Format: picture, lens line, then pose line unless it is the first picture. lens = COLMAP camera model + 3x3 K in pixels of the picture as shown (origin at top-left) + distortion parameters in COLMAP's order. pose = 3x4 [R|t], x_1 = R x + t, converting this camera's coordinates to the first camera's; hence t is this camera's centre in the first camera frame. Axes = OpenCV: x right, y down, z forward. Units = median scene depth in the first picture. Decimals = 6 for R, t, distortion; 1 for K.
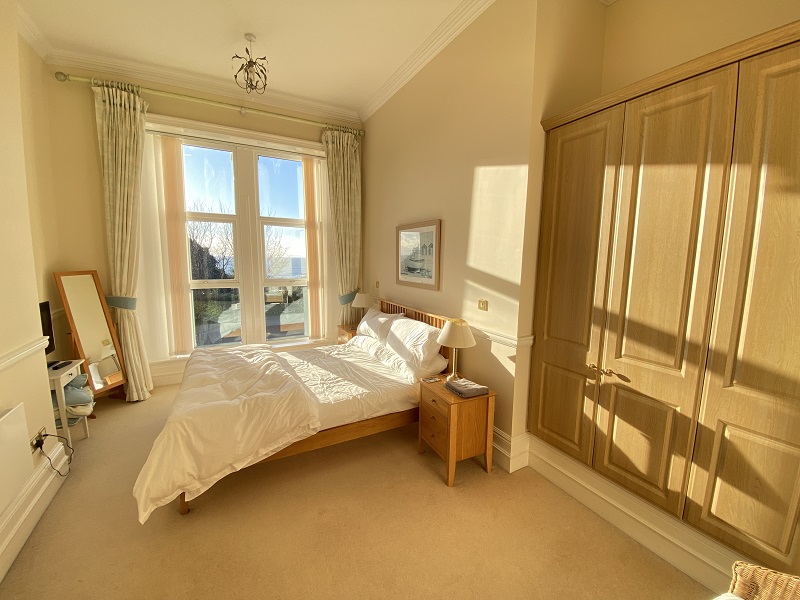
lens RADIAL K [[321.3, 0, 403.2], [0, 321.3, 296.9], [0, 0, 1]] dist [-0.006941, -0.004430]
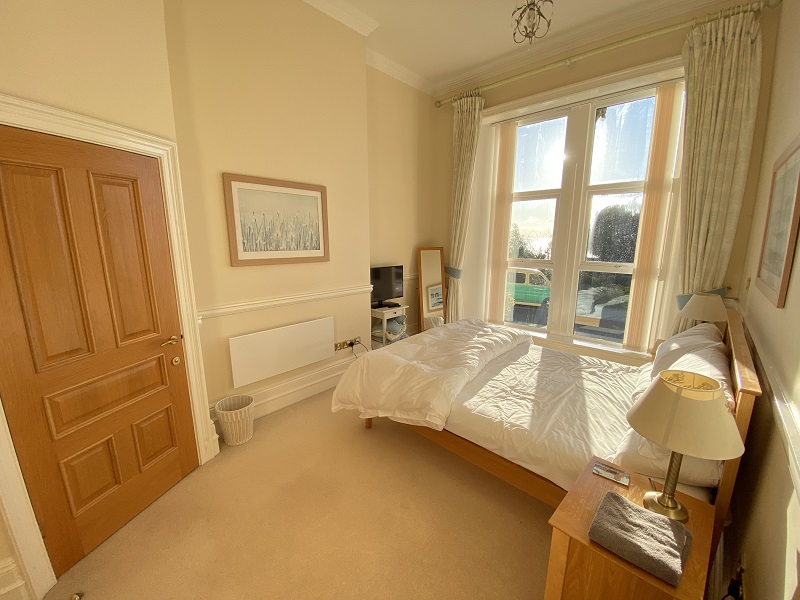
lens RADIAL K [[321.3, 0, 401.4], [0, 321.3, 301.9], [0, 0, 1]] dist [-0.006941, -0.004430]
pose [[0.318298, 0.175955, -0.931518, 0.305265], [-0.116375, 0.982444, 0.145809, -0.028736], [0.940820, 0.061995, 0.333187, 0.388046]]
